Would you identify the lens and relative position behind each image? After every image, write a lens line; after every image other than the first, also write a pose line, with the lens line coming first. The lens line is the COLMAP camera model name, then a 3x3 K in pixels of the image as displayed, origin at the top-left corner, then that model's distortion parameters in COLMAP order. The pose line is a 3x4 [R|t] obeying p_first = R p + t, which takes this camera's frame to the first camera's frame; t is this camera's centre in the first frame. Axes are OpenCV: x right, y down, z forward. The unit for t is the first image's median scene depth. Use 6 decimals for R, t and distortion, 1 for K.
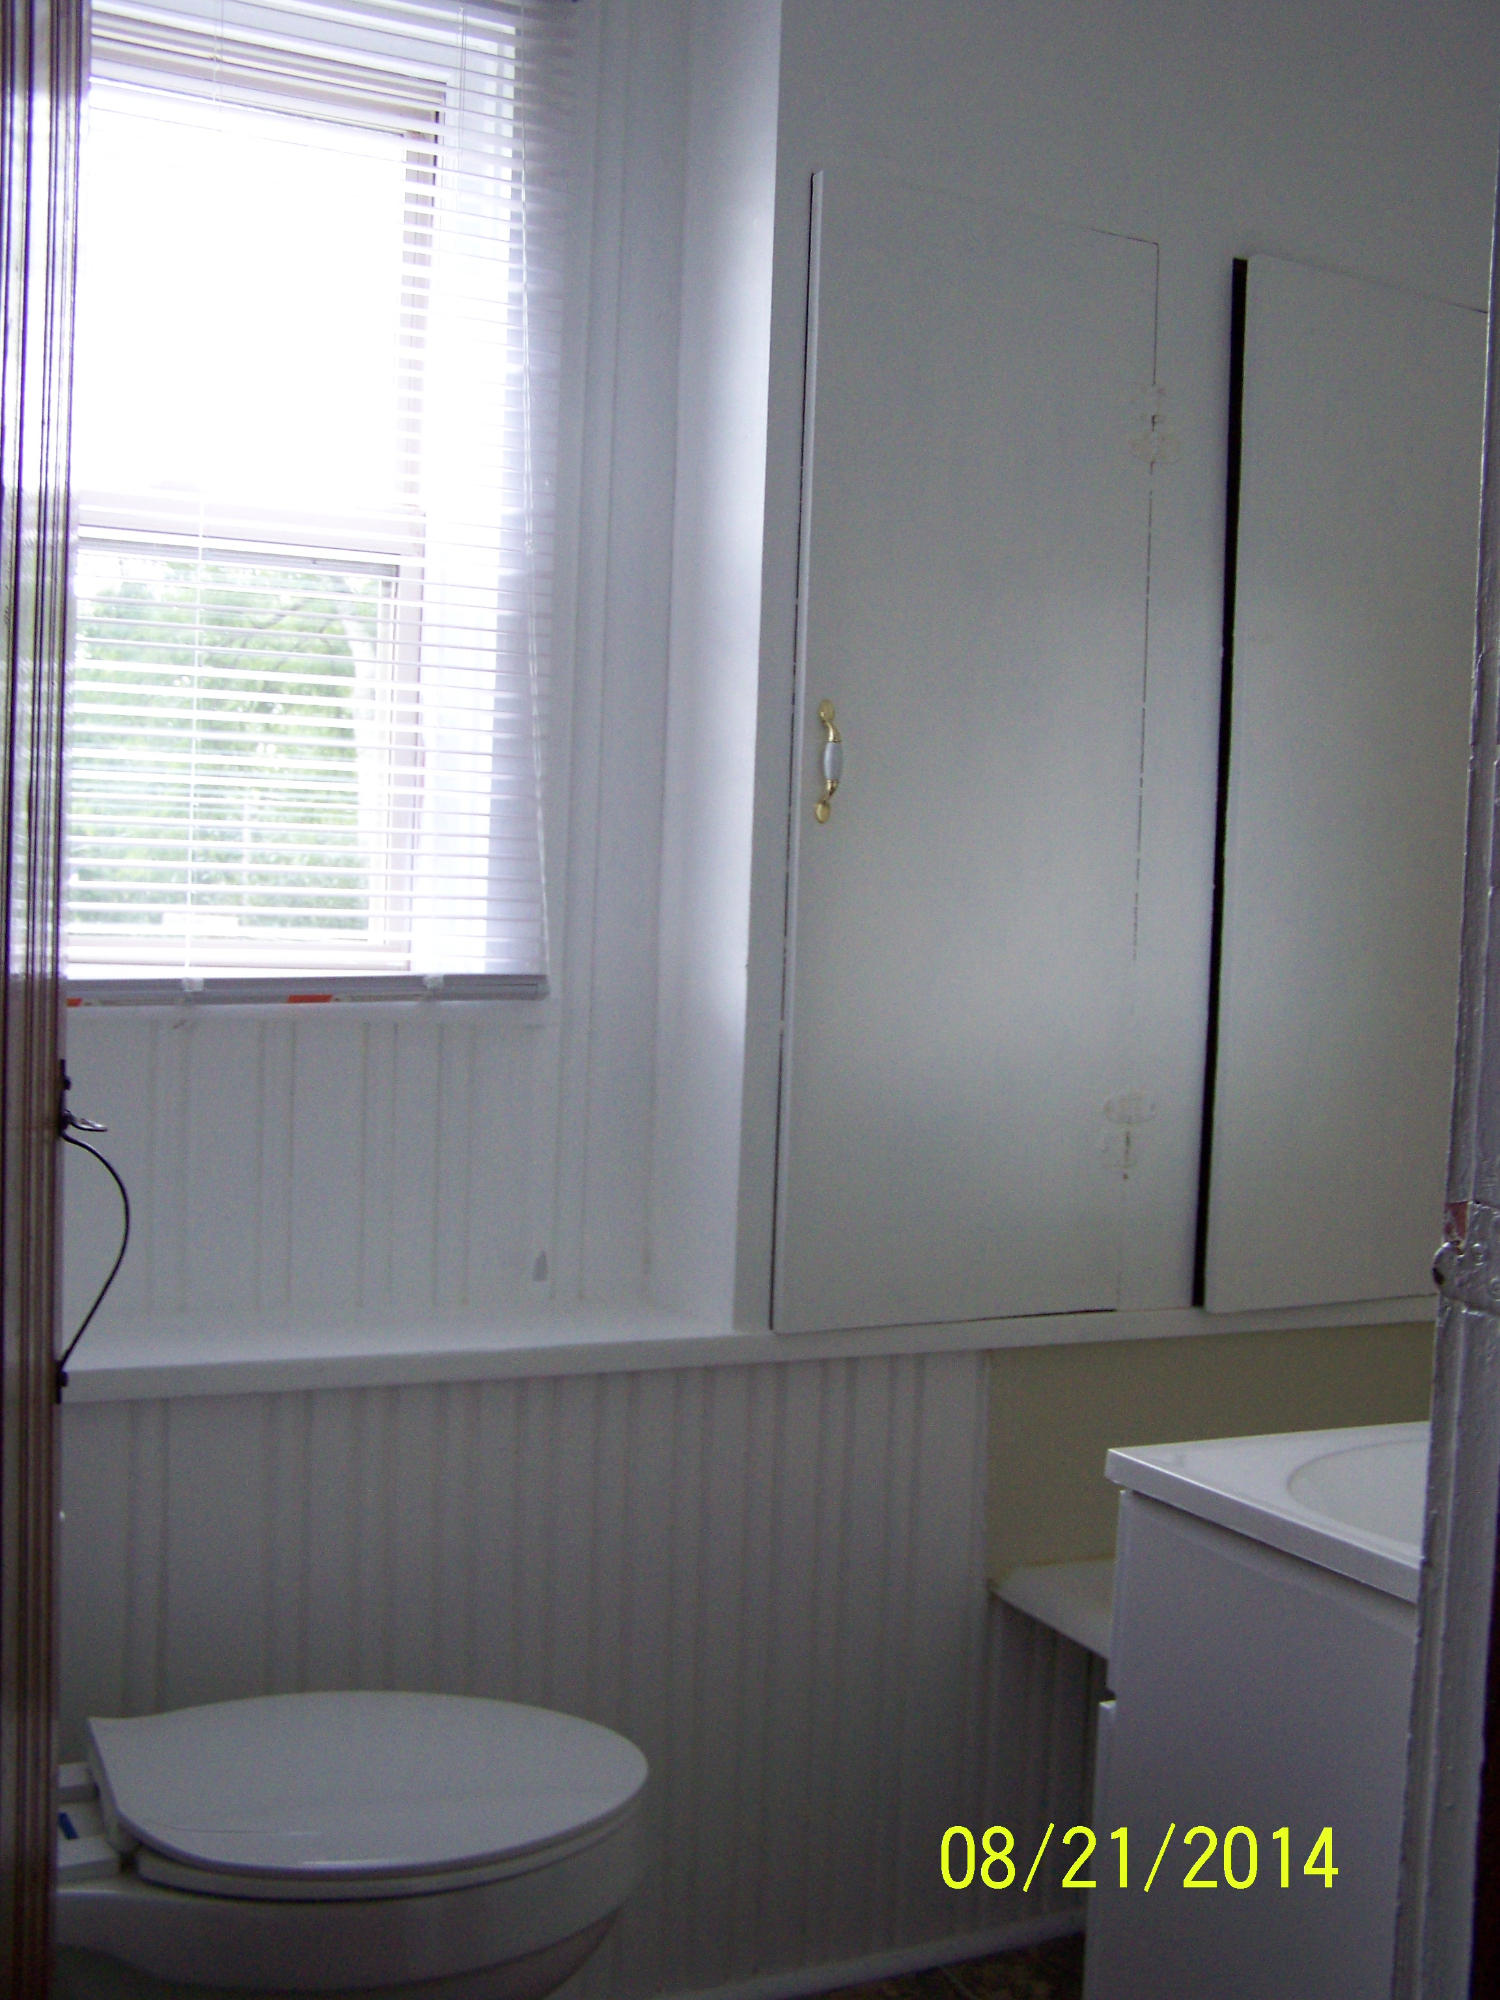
lens RADIAL K [[2278.0, 0, 750.0], [0, 2278.0, 1000.0], [0, 0, 1]] dist [-0.218546, 0.510327]
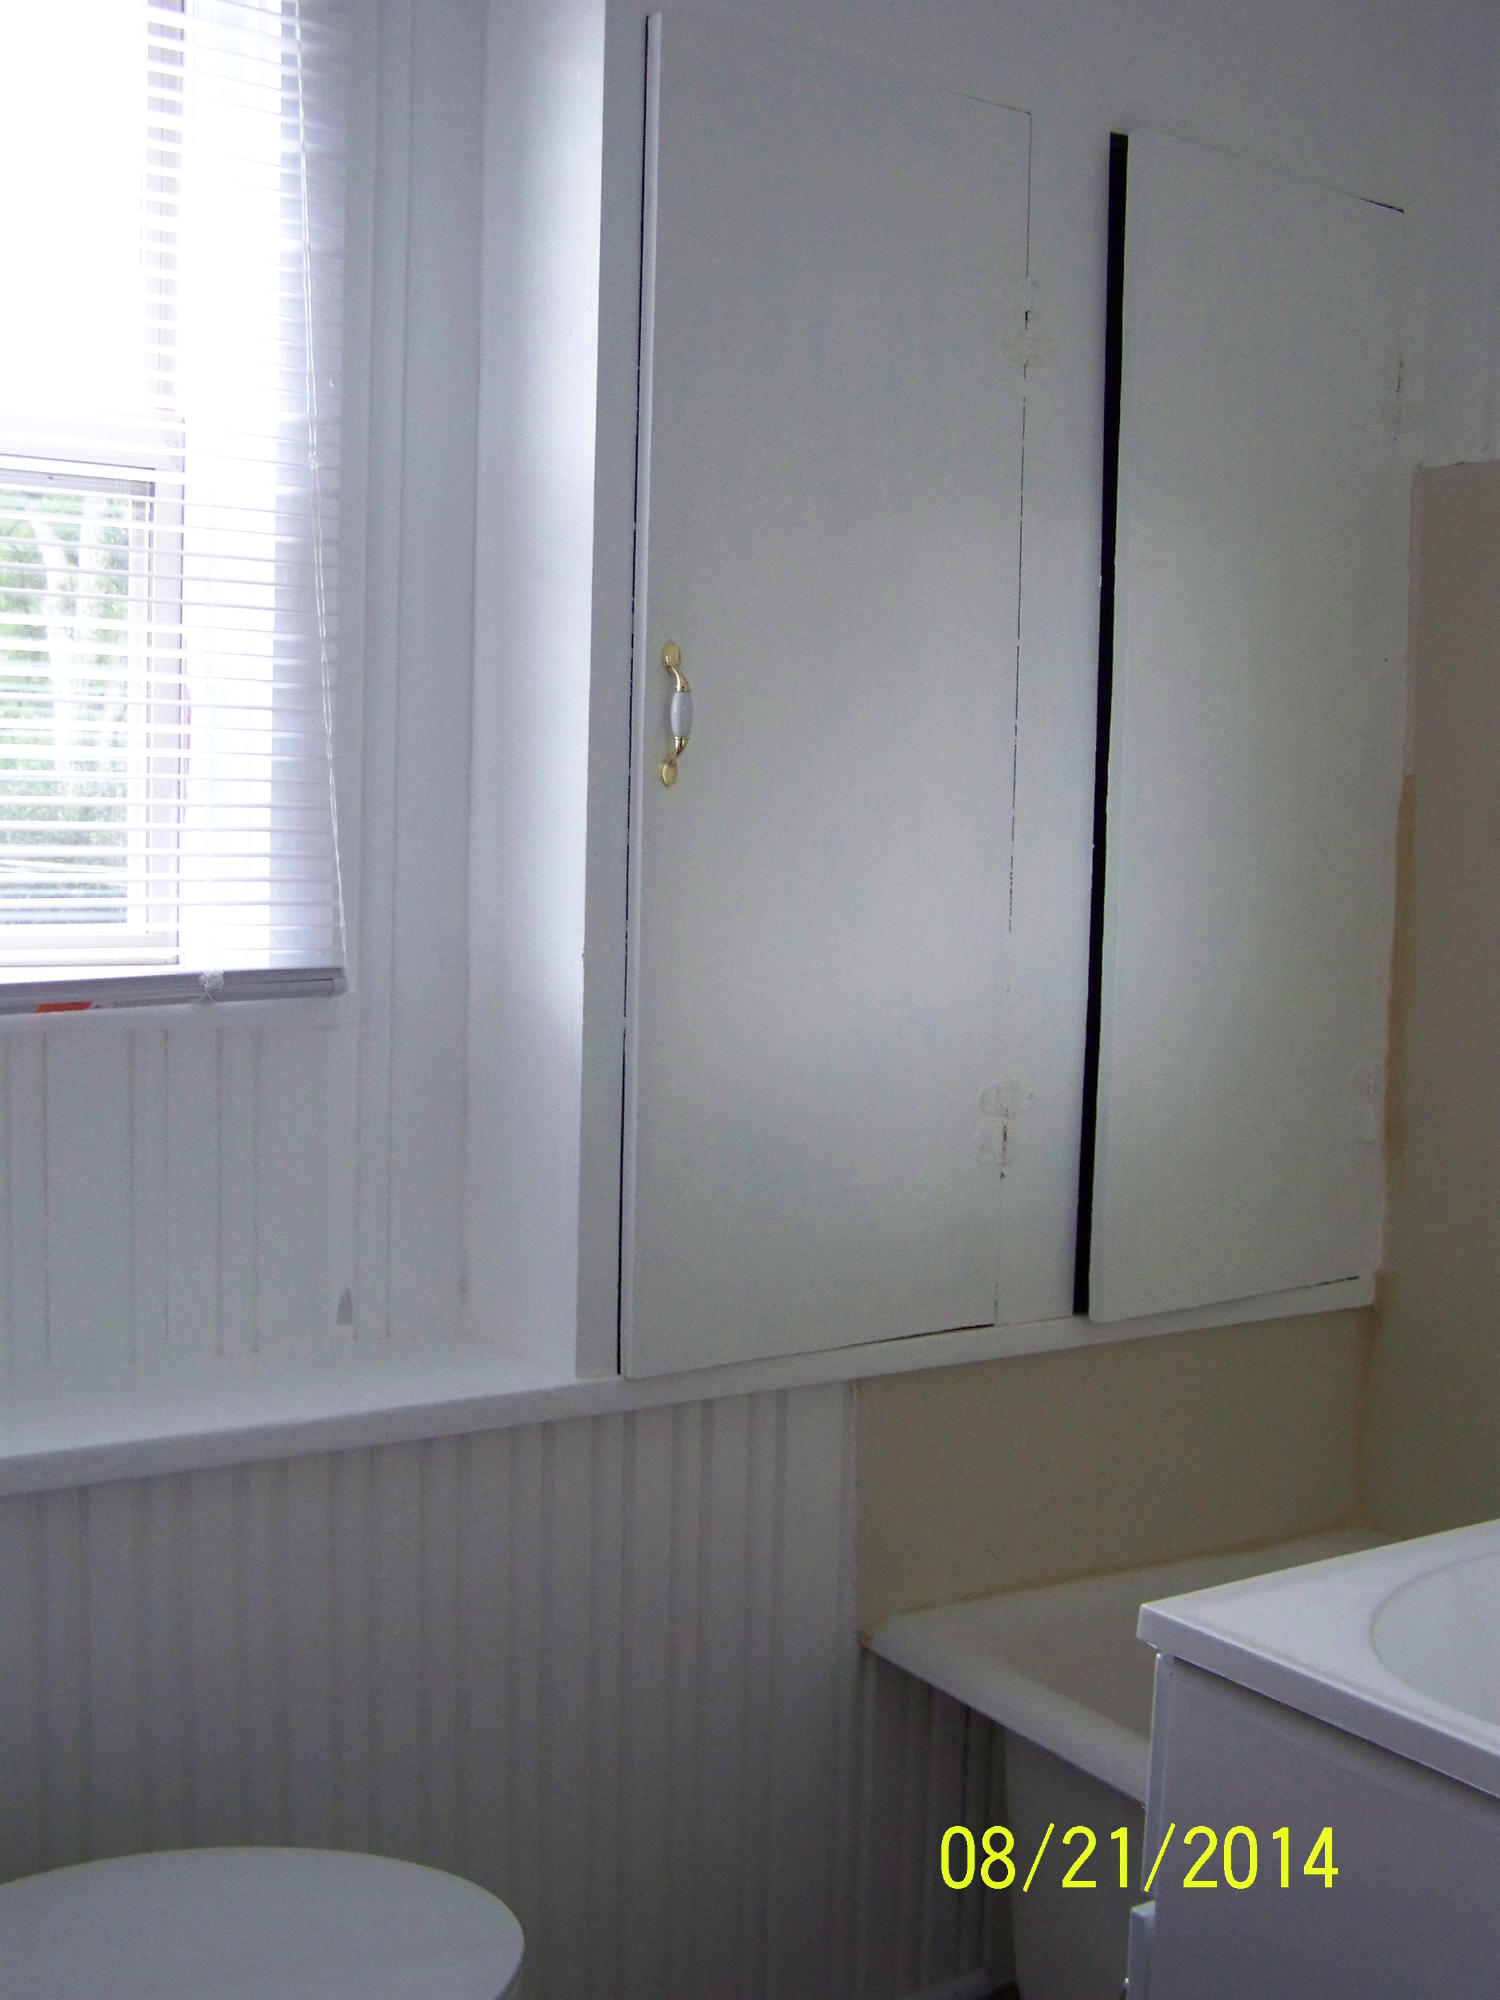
lens RADIAL K [[2278.0, 0, 750.0], [0, 2278.0, 1000.0], [0, 0, 1]] dist [-0.218546, 0.510327]
pose [[0.991586, -0.022923, 0.127407, -0.046813], [0.017516, 0.998905, 0.043392, -0.033097], [-0.128262, -0.040795, 0.990901, 0.141682]]
